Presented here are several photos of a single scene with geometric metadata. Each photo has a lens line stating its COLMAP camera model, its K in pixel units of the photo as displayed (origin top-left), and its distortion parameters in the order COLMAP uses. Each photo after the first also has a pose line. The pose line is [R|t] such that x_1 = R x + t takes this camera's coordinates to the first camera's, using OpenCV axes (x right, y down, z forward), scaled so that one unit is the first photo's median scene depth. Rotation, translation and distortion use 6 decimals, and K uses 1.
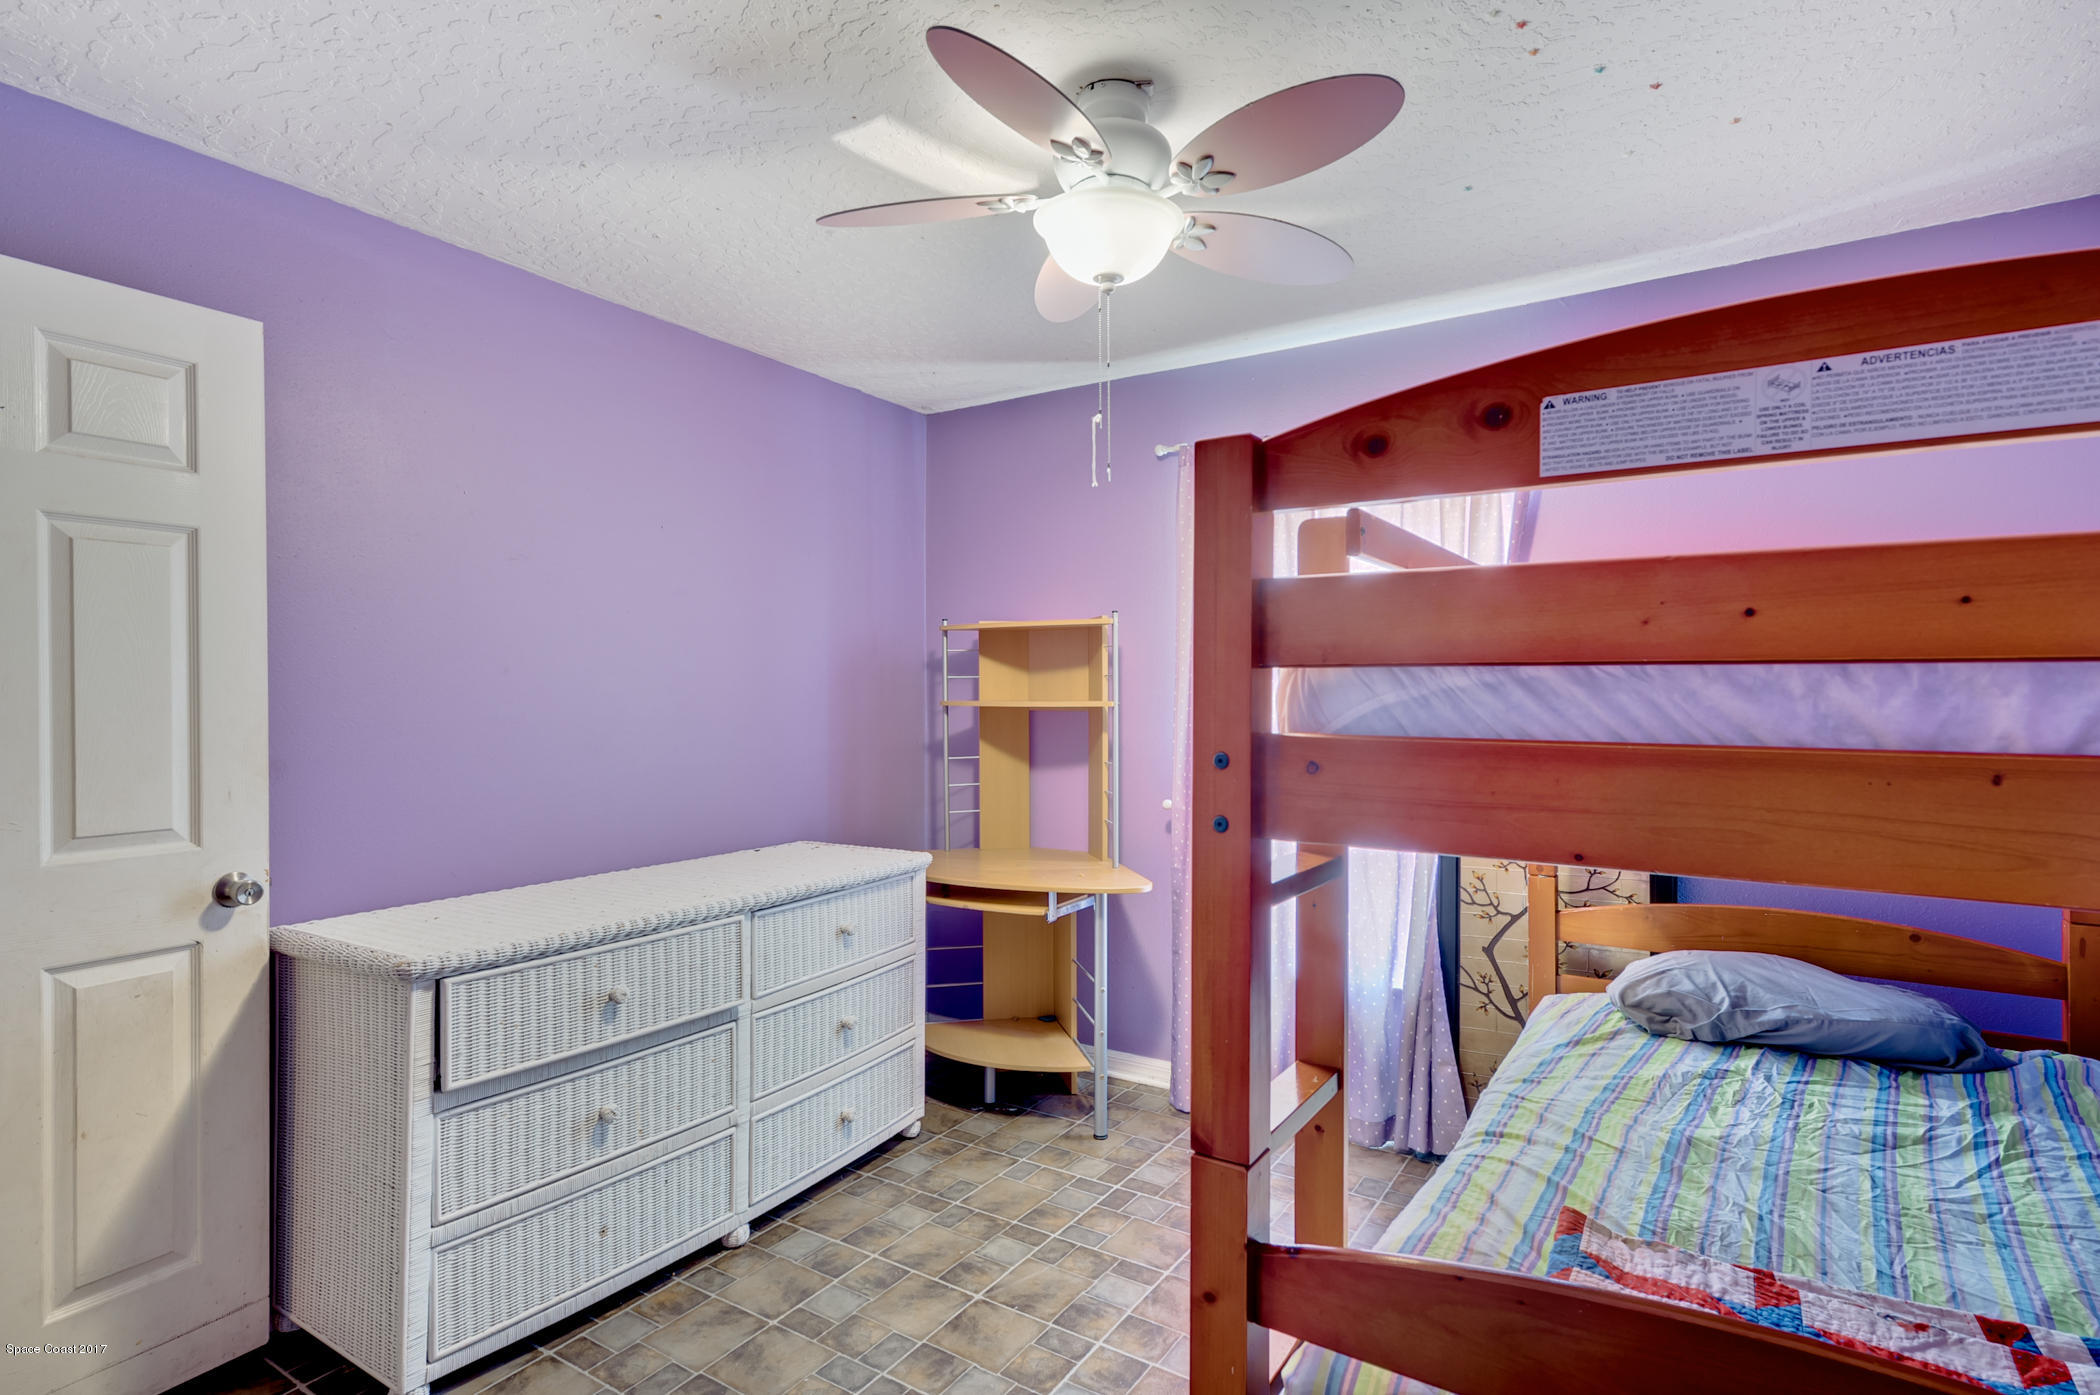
lens RADIAL K [[1058.2, 0, 1047.6], [0, 1058.2, 701.9], [0, 0, 1]] dist [0.026612, -0.011249]
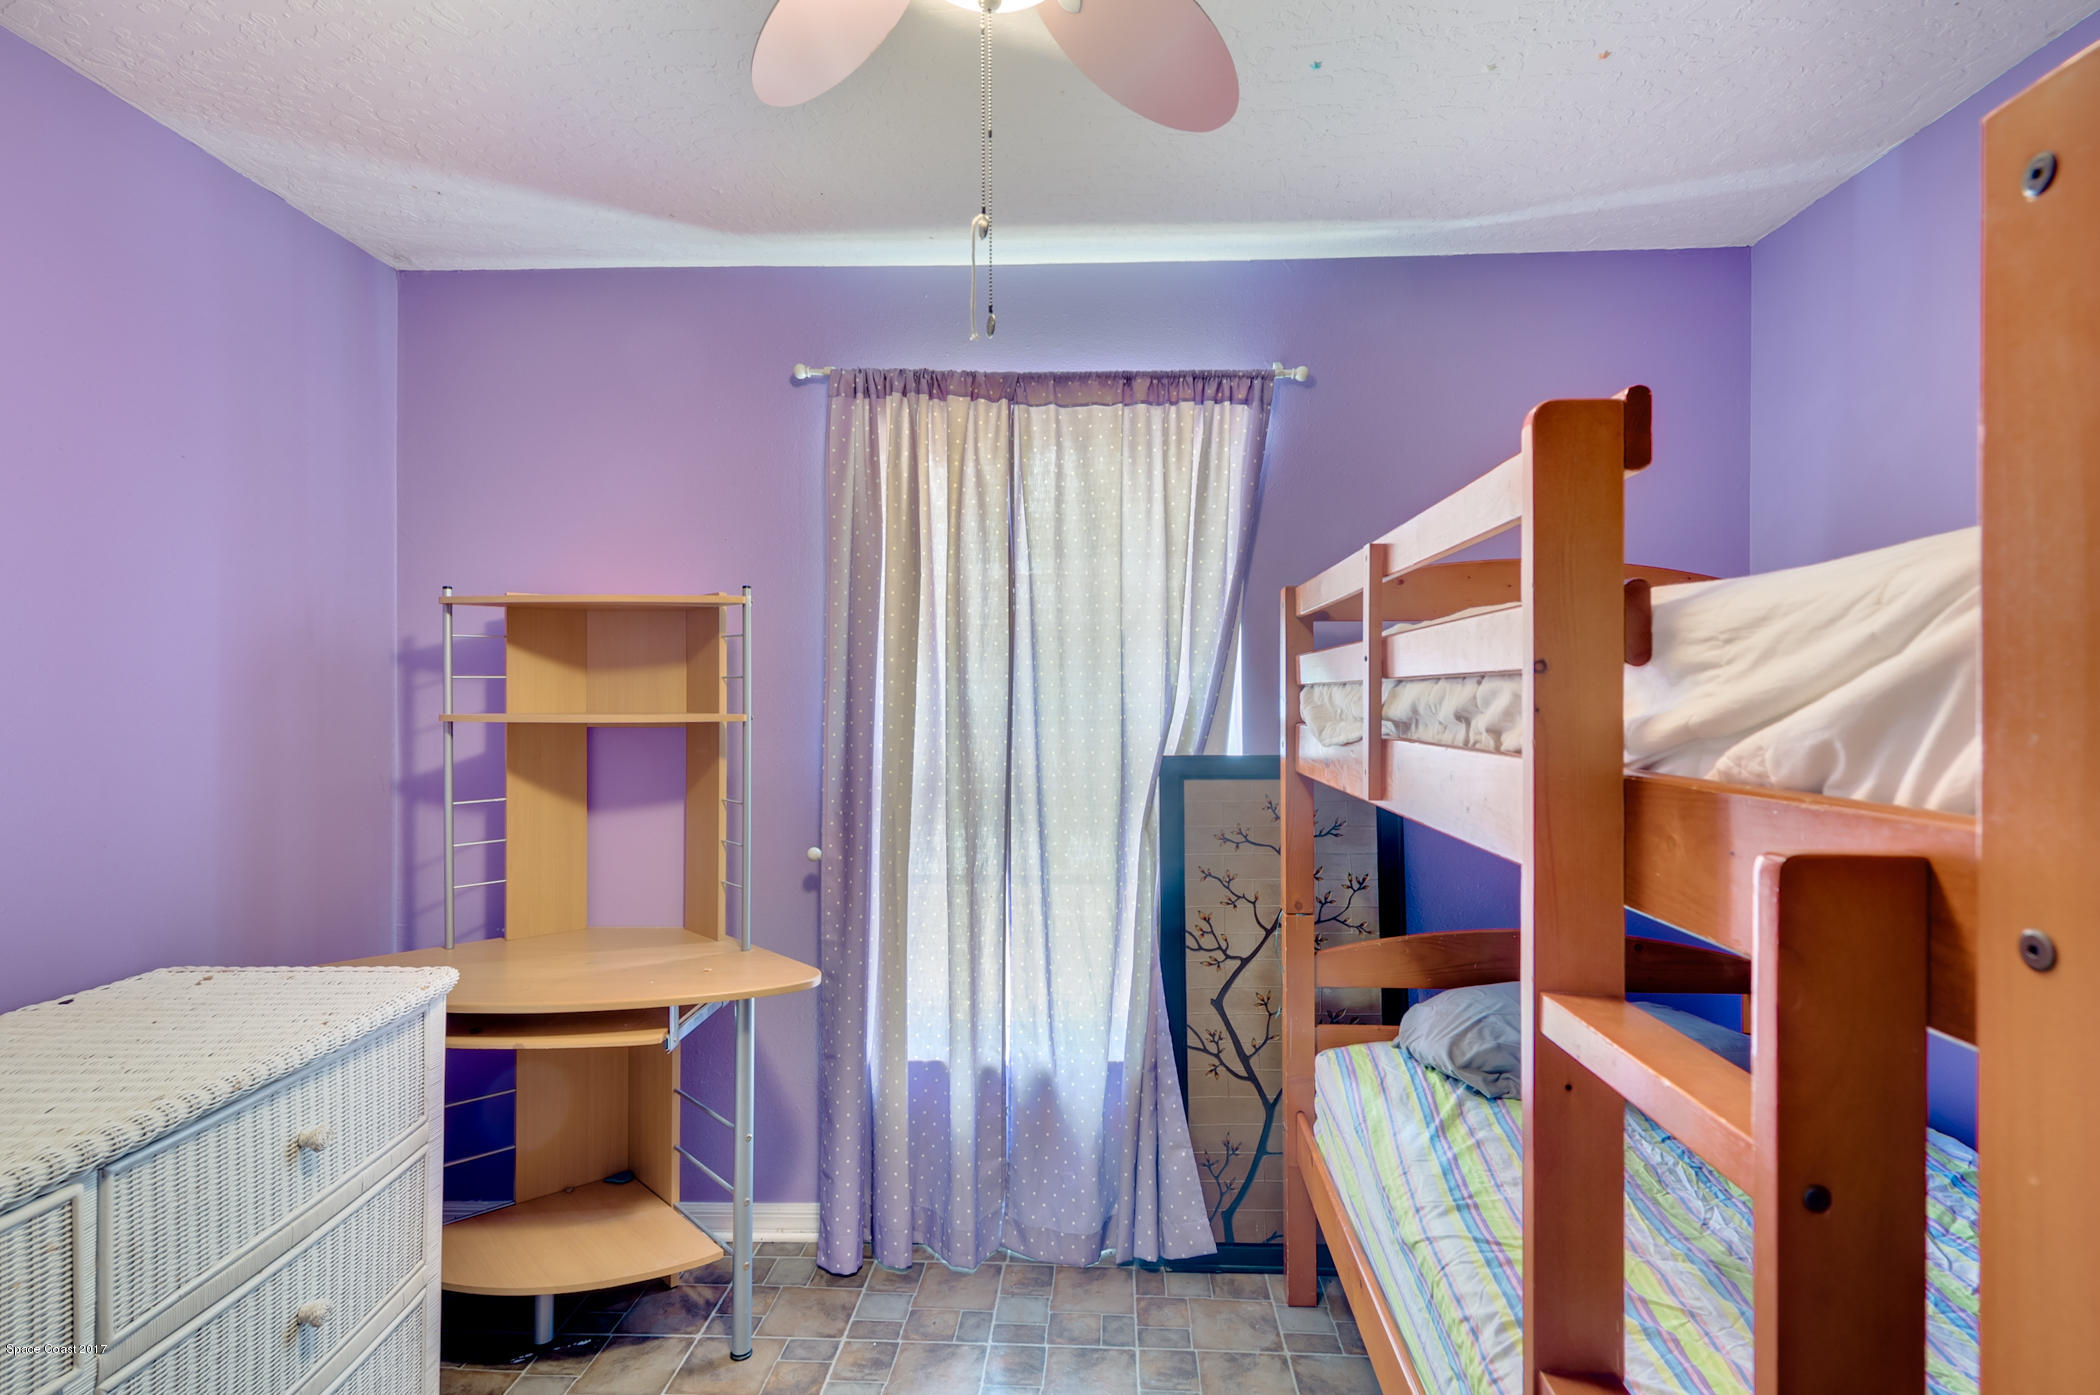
lens RADIAL K [[1058.2, 0, 1047.6], [0, 1058.2, 701.9], [0, 0, 1]] dist [0.026612, -0.011249]
pose [[0.863749, 0.003154, 0.503912, -0.125360], [0.003066, 0.999929, -0.011515, 0.000589], [-0.503912, 0.011491, 0.863678, 0.303194]]
